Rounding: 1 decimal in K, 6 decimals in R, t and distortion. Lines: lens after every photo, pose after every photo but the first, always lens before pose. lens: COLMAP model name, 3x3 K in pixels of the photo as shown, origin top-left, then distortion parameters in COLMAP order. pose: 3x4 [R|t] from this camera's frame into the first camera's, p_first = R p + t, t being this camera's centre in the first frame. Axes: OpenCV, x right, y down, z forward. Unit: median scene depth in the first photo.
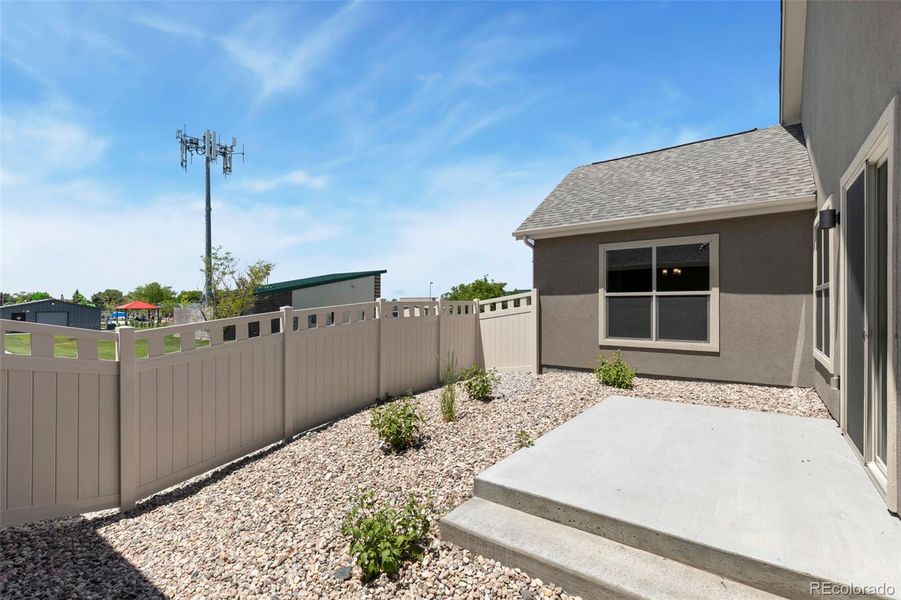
lens RADIAL K [[416.3, 0, 452.5], [0, 416.3, 303.9], [0, 0, 1]] dist [-0.000206, -0.000060]
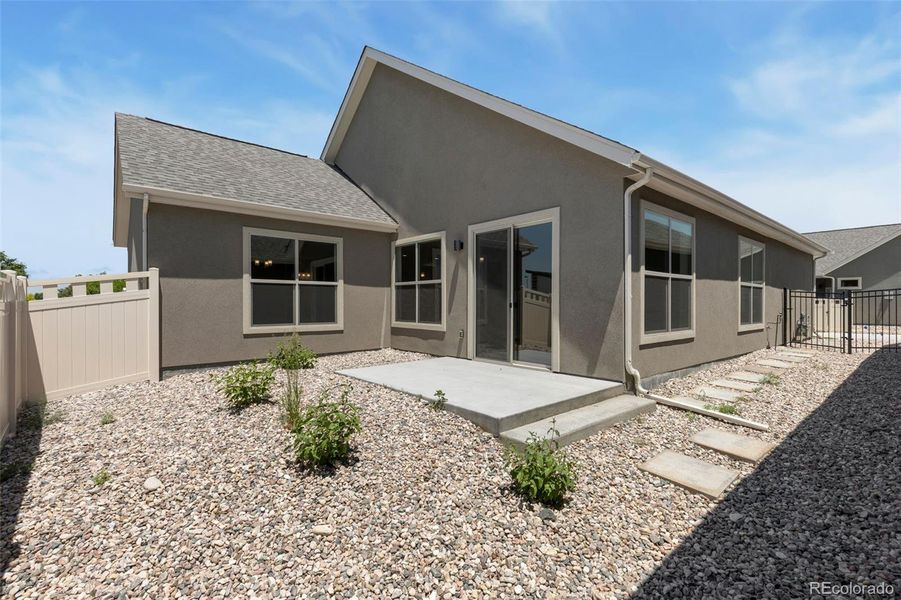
lens RADIAL K [[416.3, 0, 452.5], [0, 416.3, 303.9], [0, 0, 1]] dist [-0.000206, -0.000060]
pose [[0.199107, 0.001901, 0.979976, -0.477439], [-0.003016, 0.999995, -0.001327, 0.030748], [-0.979973, -0.002691, 0.199112, 0.357381]]
